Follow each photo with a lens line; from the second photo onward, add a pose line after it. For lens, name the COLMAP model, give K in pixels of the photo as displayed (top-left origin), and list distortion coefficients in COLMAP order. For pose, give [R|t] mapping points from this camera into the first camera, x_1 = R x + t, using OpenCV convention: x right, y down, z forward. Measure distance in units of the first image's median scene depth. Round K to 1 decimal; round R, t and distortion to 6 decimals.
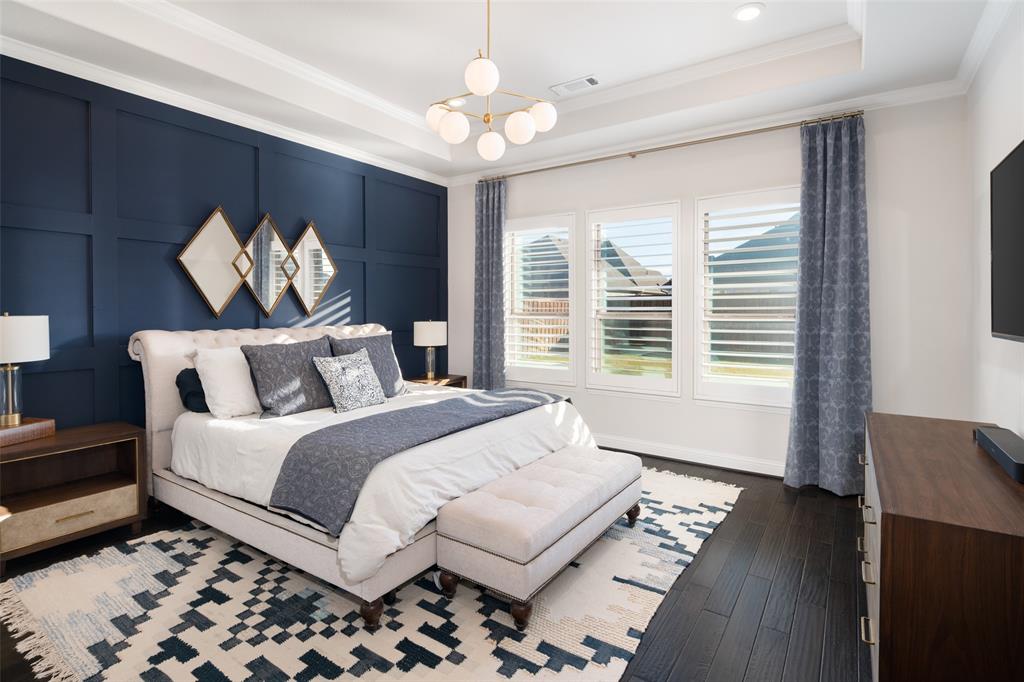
lens RADIAL K [[495.7, 0, 508.0], [0, 495.7, 317.6], [0, 0, 1]] dist [-0.002768, -0.001433]
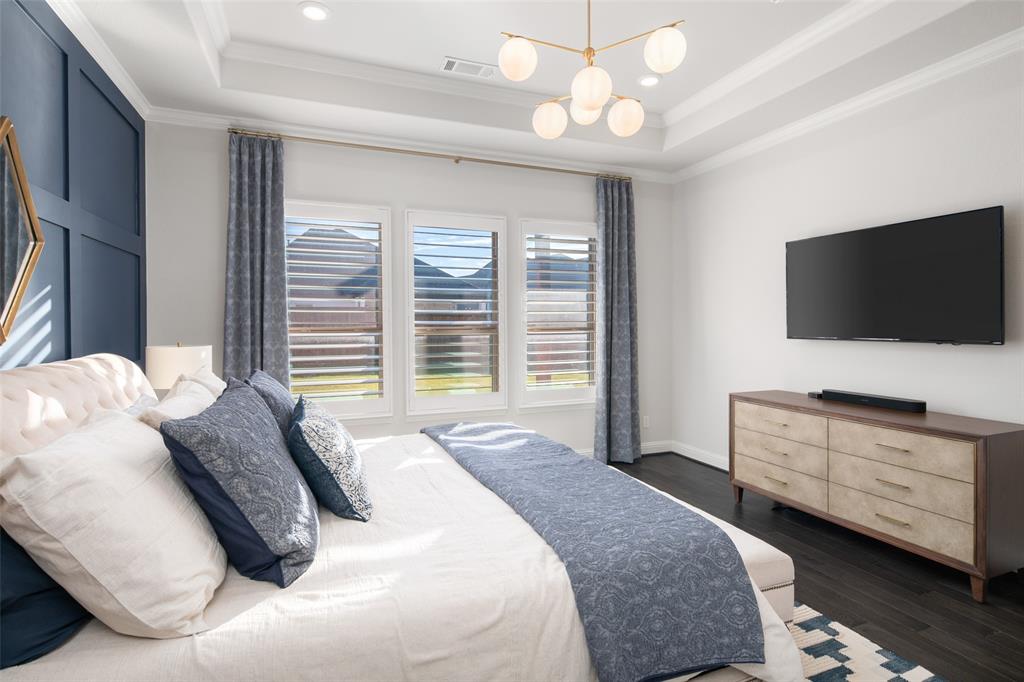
lens RADIAL K [[501.6, 0, 510.1], [0, 501.6, 324.1], [0, 0, 1]] dist [0.002297, -0.000250]
pose [[0.559109, -0.005530, 0.829076, -0.572470], [0.019557, 0.999787, -0.006520, -0.009652], [-0.828864, 0.019859, 0.559098, 0.464625]]
